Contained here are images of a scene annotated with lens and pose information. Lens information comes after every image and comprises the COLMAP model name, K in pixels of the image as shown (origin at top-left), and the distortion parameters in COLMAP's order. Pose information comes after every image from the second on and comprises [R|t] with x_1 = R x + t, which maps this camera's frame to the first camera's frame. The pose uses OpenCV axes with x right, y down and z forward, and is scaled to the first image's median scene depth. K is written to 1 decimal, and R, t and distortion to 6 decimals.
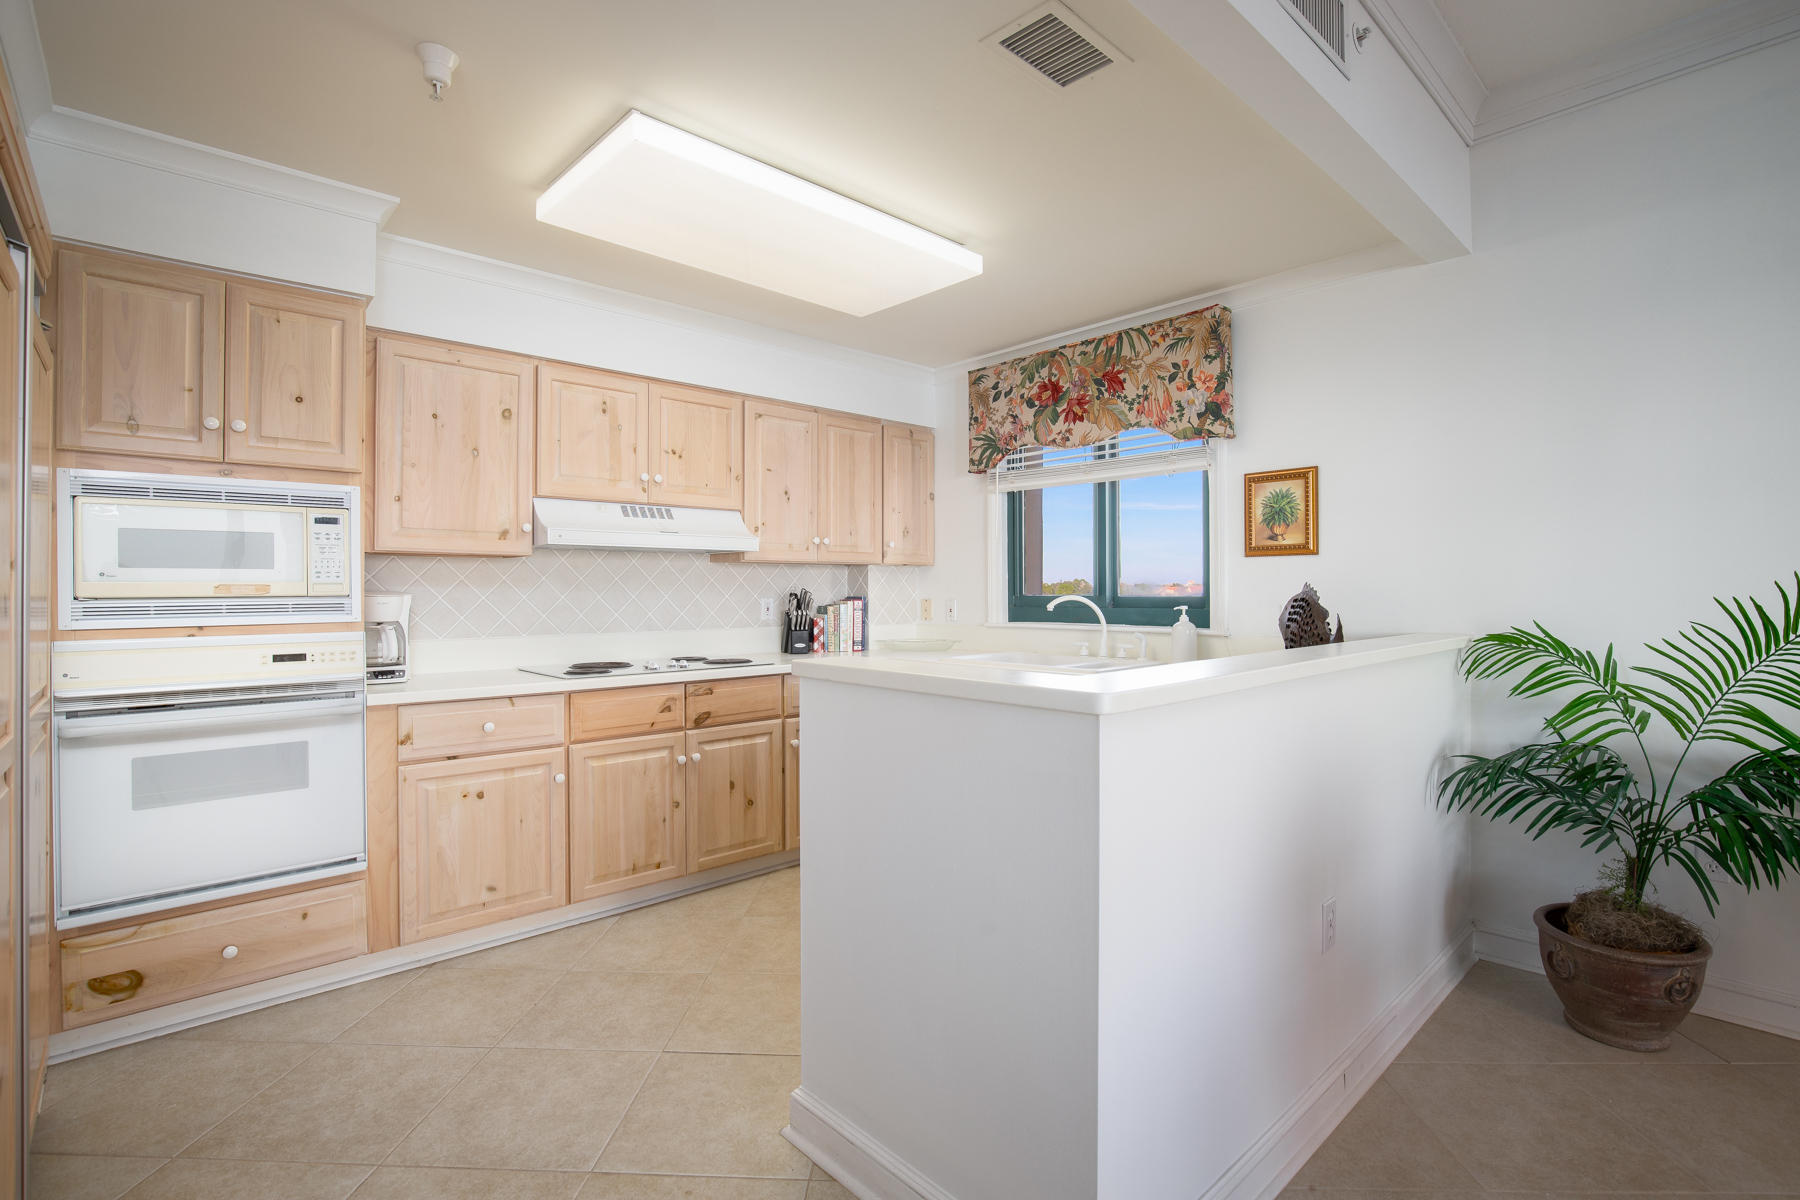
lens RADIAL K [[831.0, 0, 901.5], [0, 831.0, 594.3], [0, 0, 1]] dist [-0.023227, 0.006251]
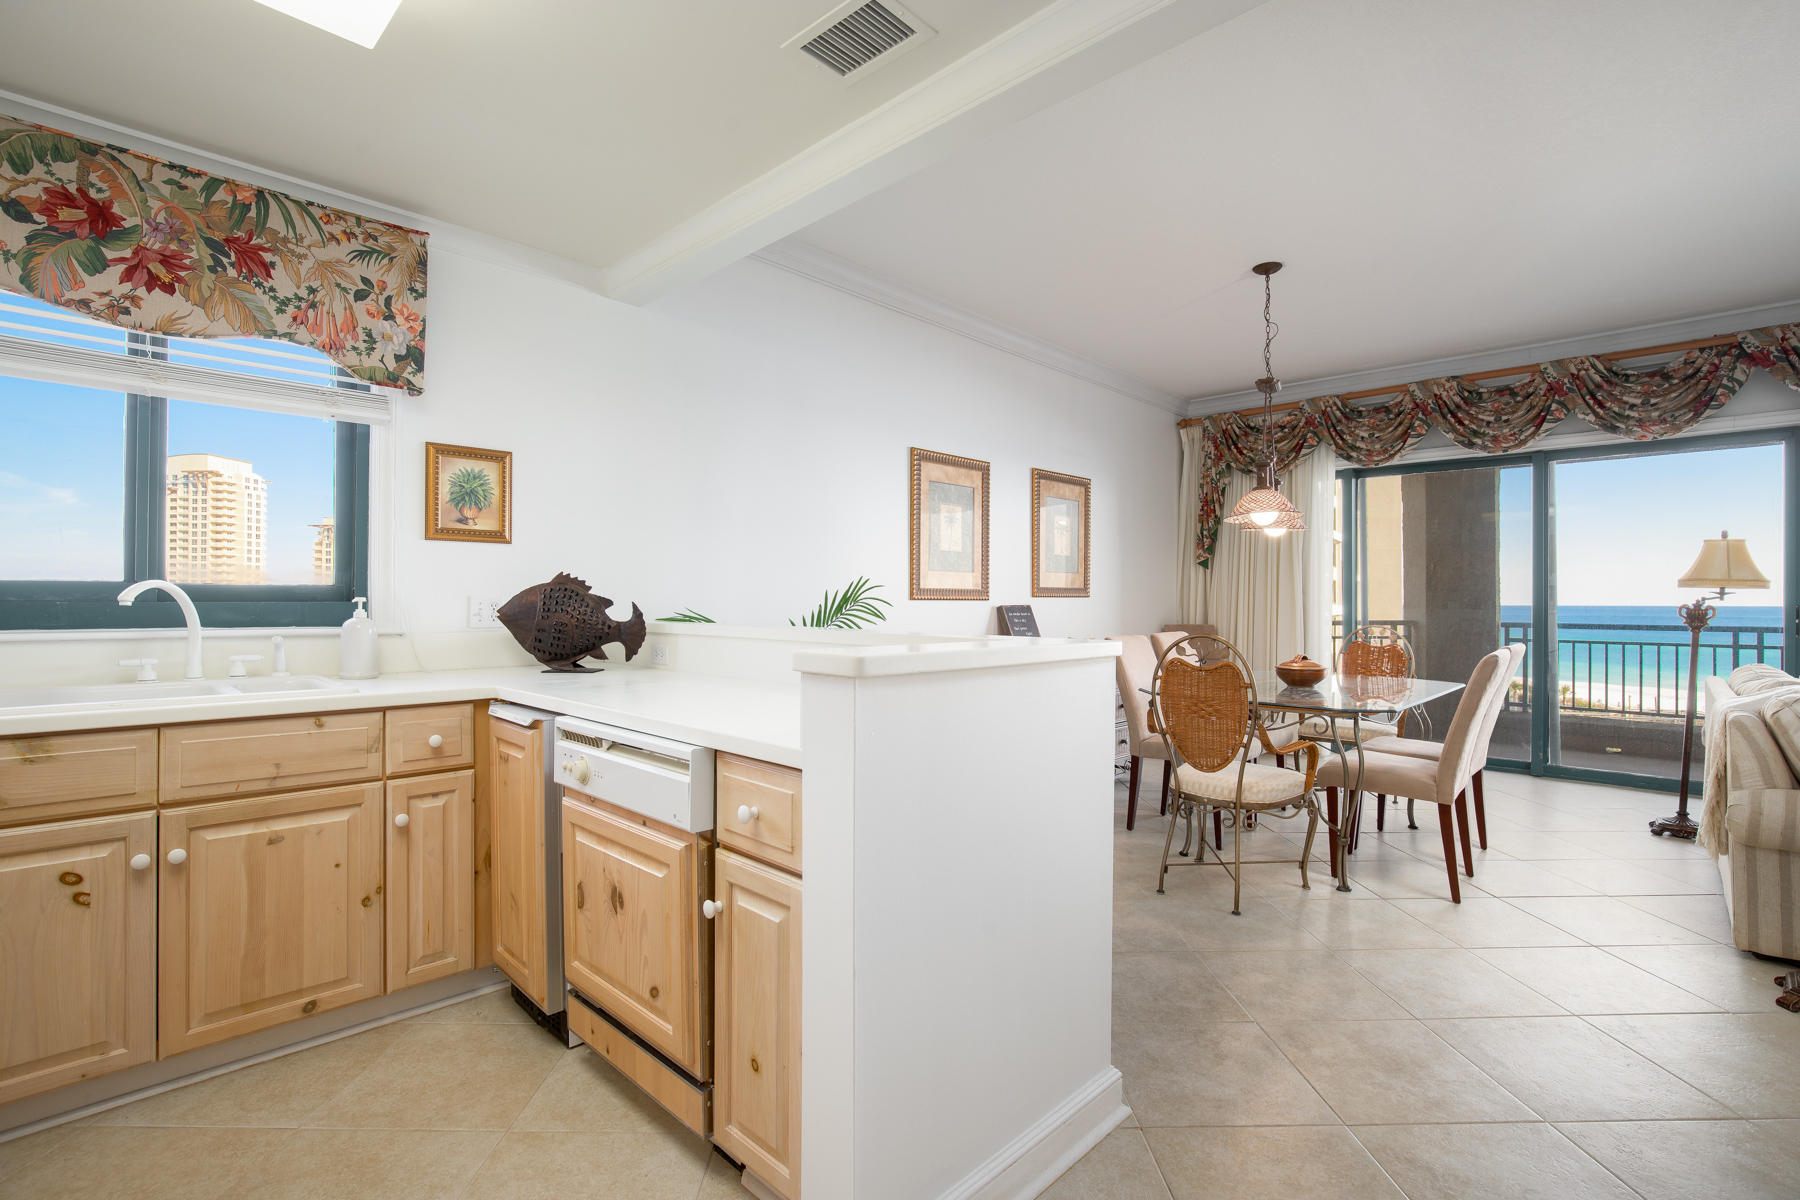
lens RADIAL K [[831.2, 0, 909.6], [0, 831.2, 597.5], [0, 0, 1]] dist [-0.024338, 0.006702]
pose [[-0.059477, 0.005776, 0.998213, -0.429547], [-0.000315, 0.999983, -0.005805, 0.018075], [-0.998230, -0.000660, -0.059474, 0.517506]]
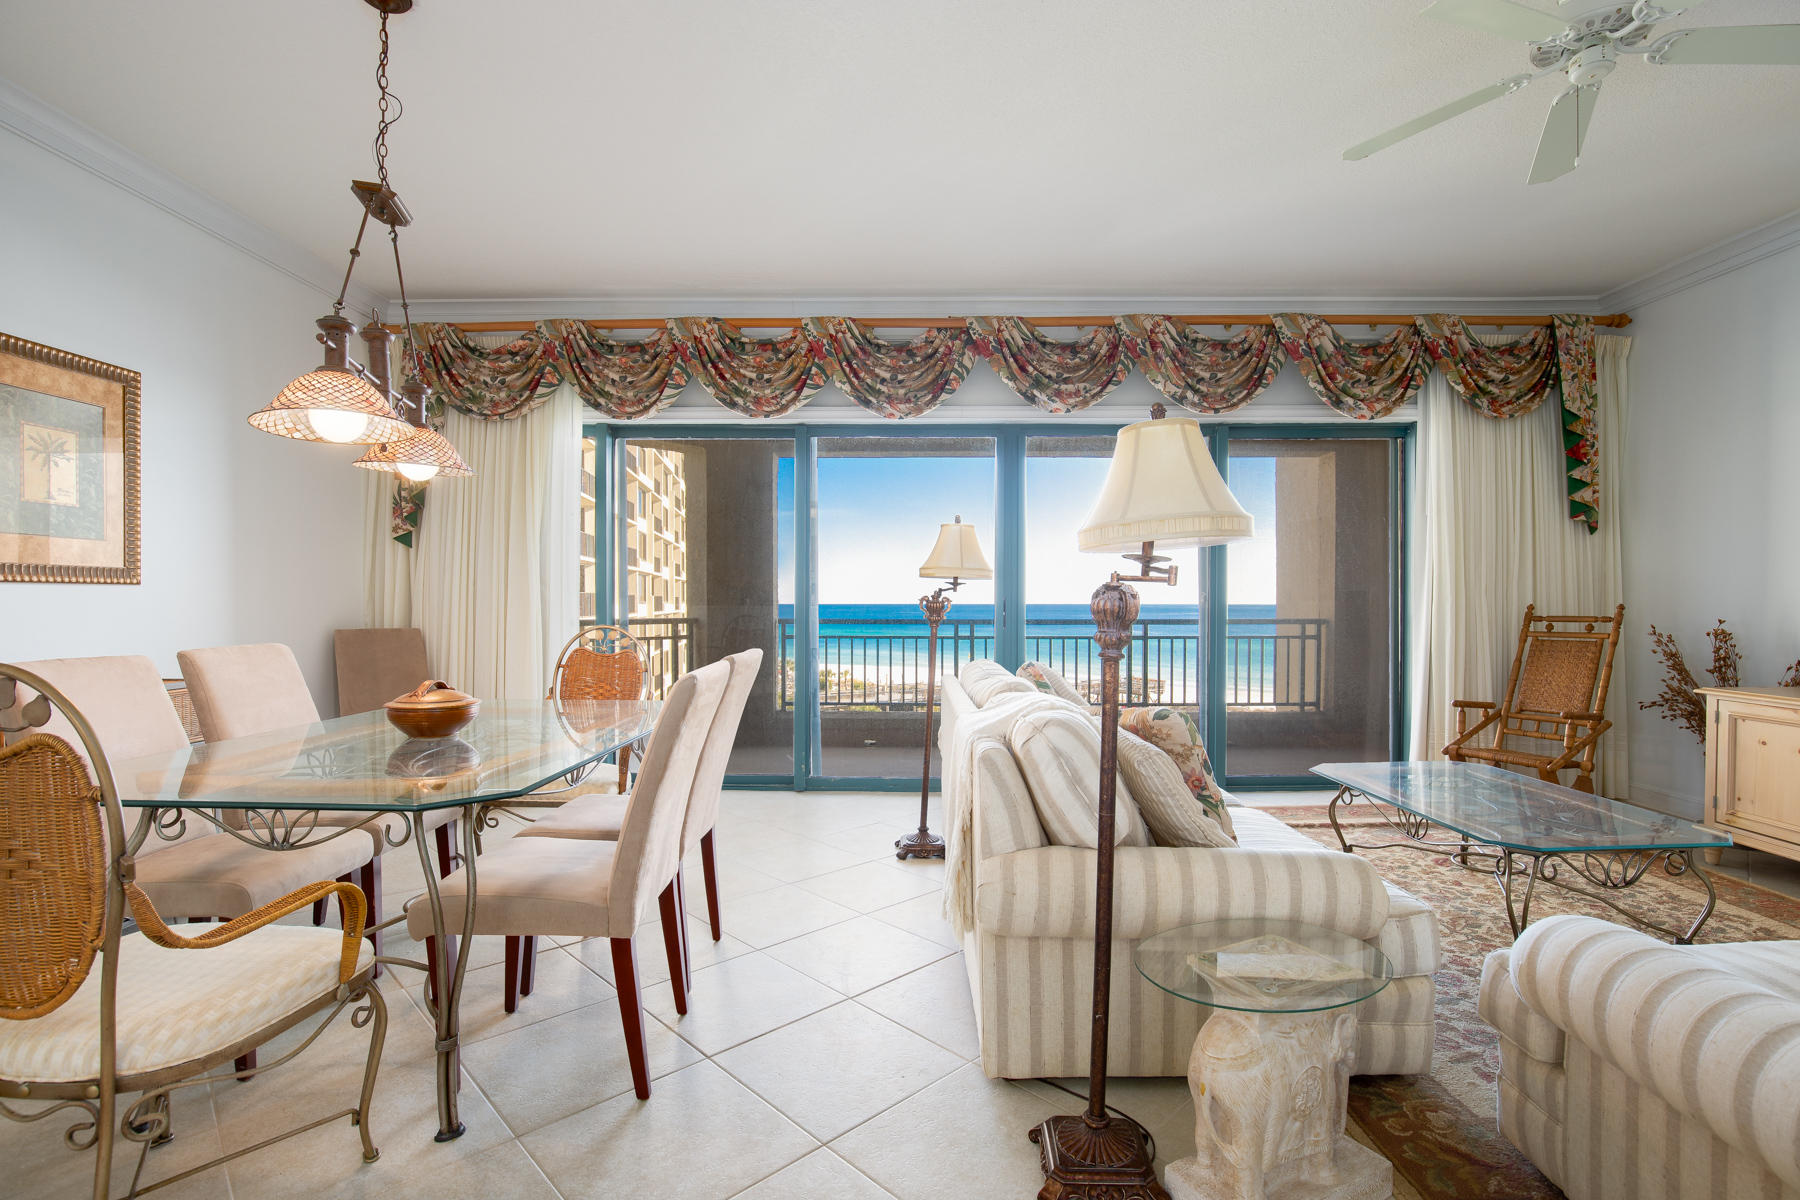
lens RADIAL K [[843.0, 0, 907.9], [0, 843.0, 620.6], [0, 0, 1]] dist [-0.020882, 0.001170]
pose [[-0.721118, -0.015158, 0.692646, -0.057353], [0.000328, 0.999753, 0.022220, 0.028077], [-0.692812, 0.016251, -0.720935, 0.131881]]
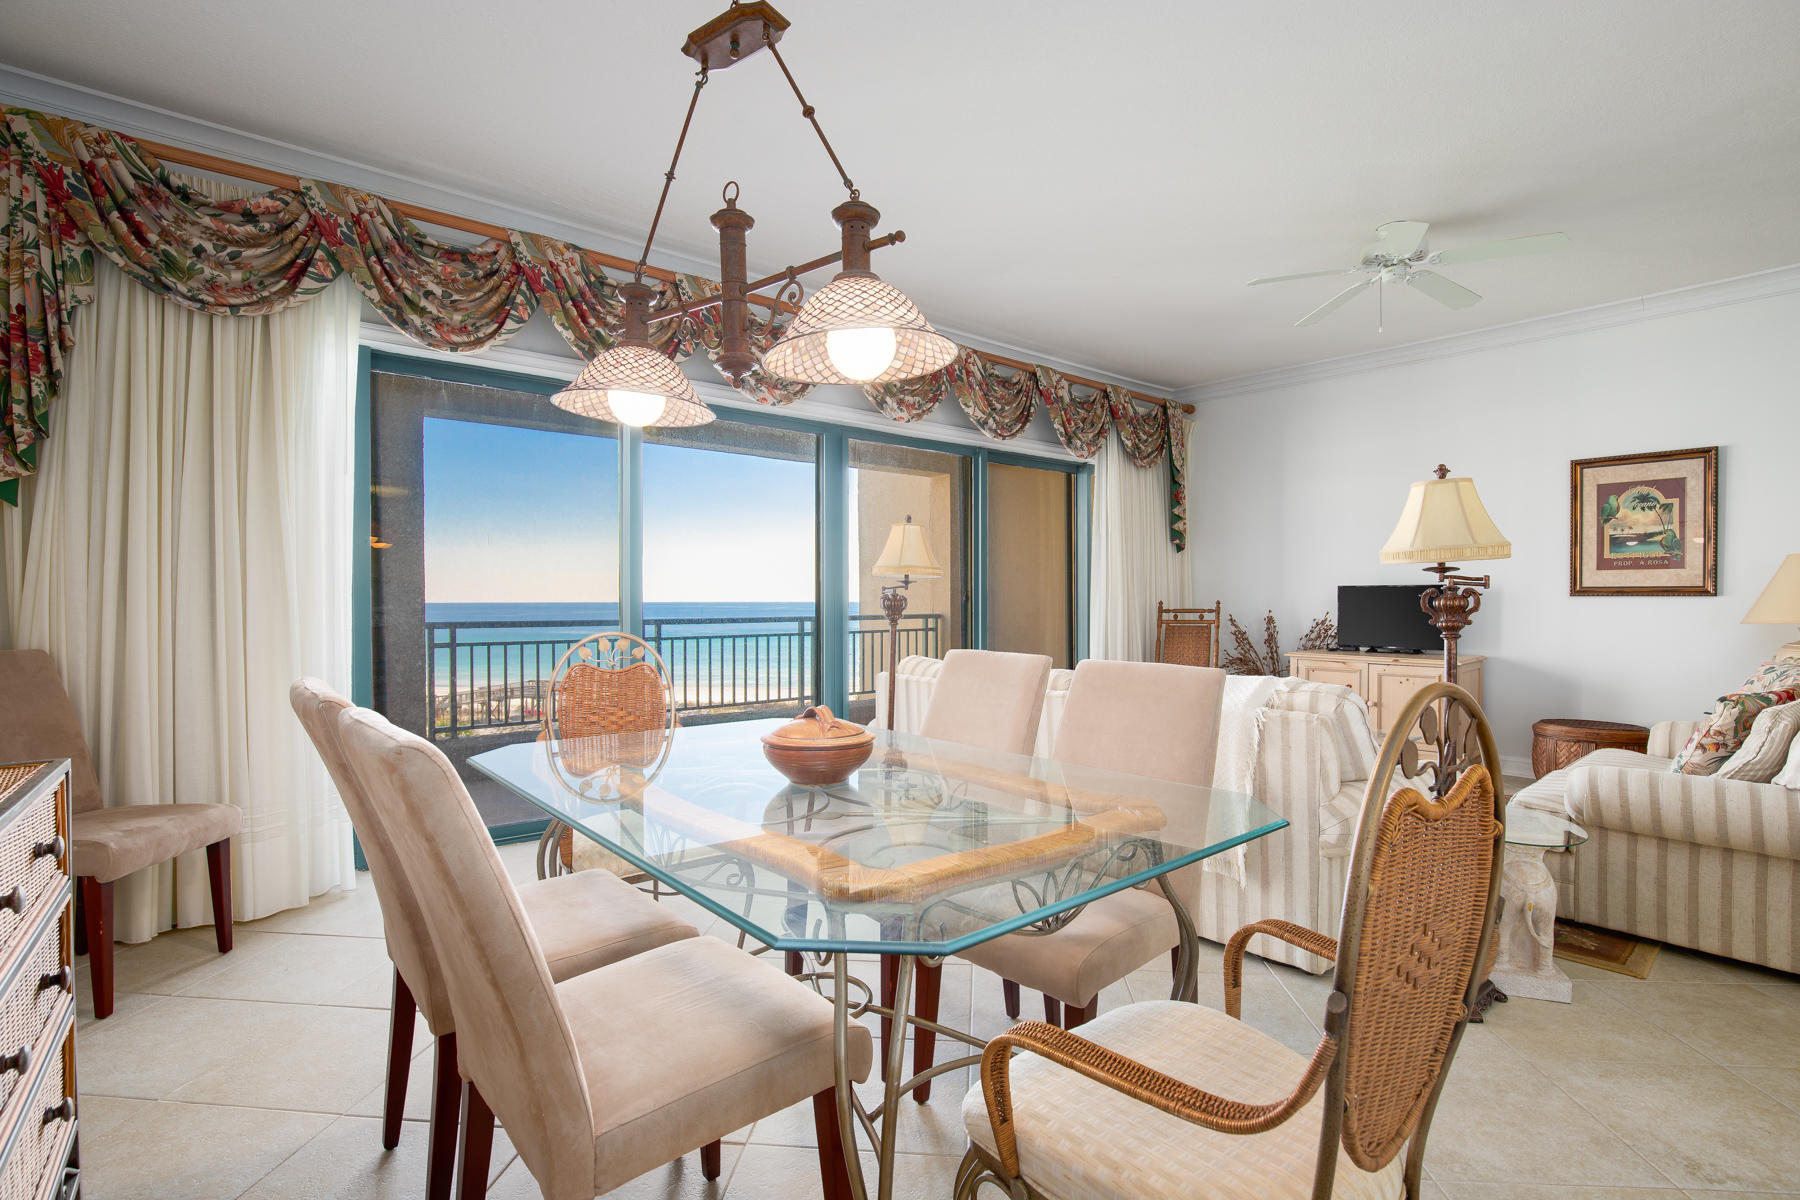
lens RADIAL K [[872.4, 0, 913.5], [0, 872.4, 599.1], [0, 0, 1]] dist [-0.019861, 0.004771]
pose [[-0.999327, 0.000673, 0.036670, 0.605041], [0.000738, 0.999998, 0.001747, 0.024055], [-0.036669, 0.001773, -0.999326, 0.449697]]
